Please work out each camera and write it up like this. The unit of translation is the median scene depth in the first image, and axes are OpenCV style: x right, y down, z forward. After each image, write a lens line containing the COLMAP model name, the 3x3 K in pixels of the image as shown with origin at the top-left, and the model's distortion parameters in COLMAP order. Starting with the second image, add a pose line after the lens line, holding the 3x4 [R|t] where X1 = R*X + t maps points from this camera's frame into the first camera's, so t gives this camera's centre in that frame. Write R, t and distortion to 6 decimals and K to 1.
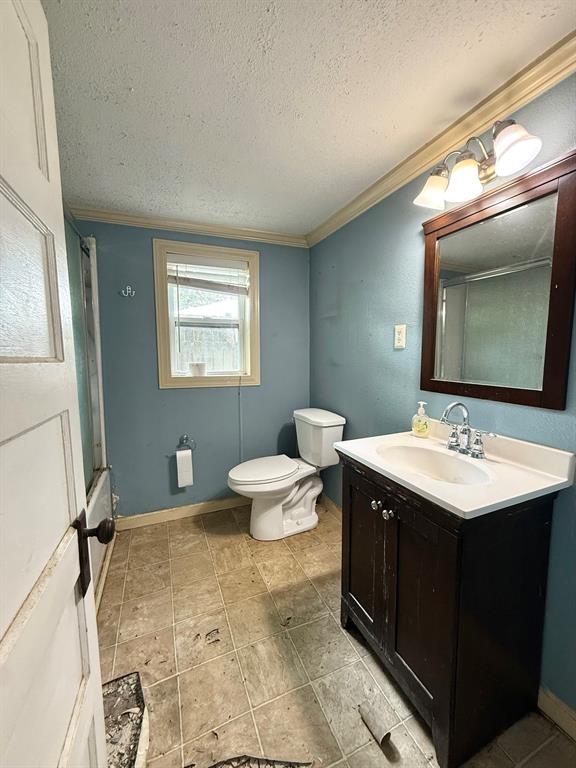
lens RADIAL K [[306.5, 0, 287.5], [0, 306.5, 382.9], [0, 0, 1]] dist [0.001966, 0.000252]
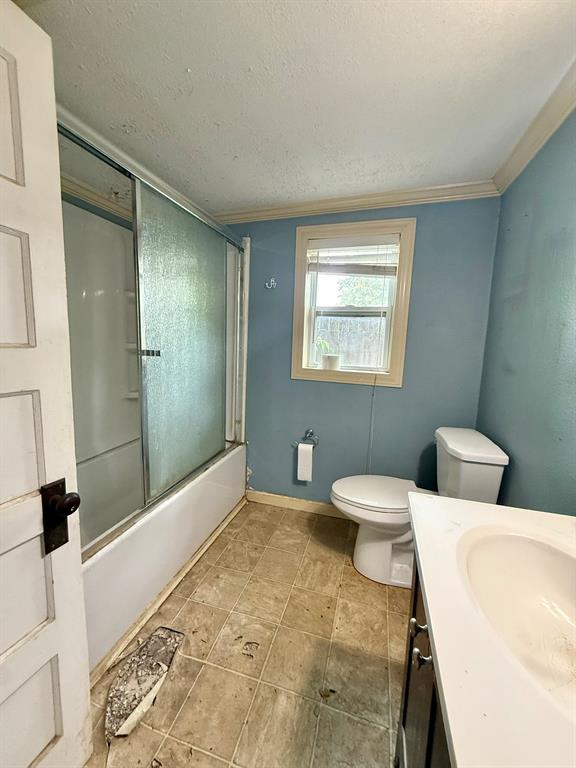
lens RADIAL K [[306.5, 0, 287.2], [0, 306.5, 382.9], [0, 0, 1]] dist [0.001966, 0.000252]
pose [[0.768115, 0.116360, -0.629650, 0.216812], [-0.097814, 0.993131, 0.064208, -0.031458], [0.632797, 0.012269, 0.774221, 0.216944]]
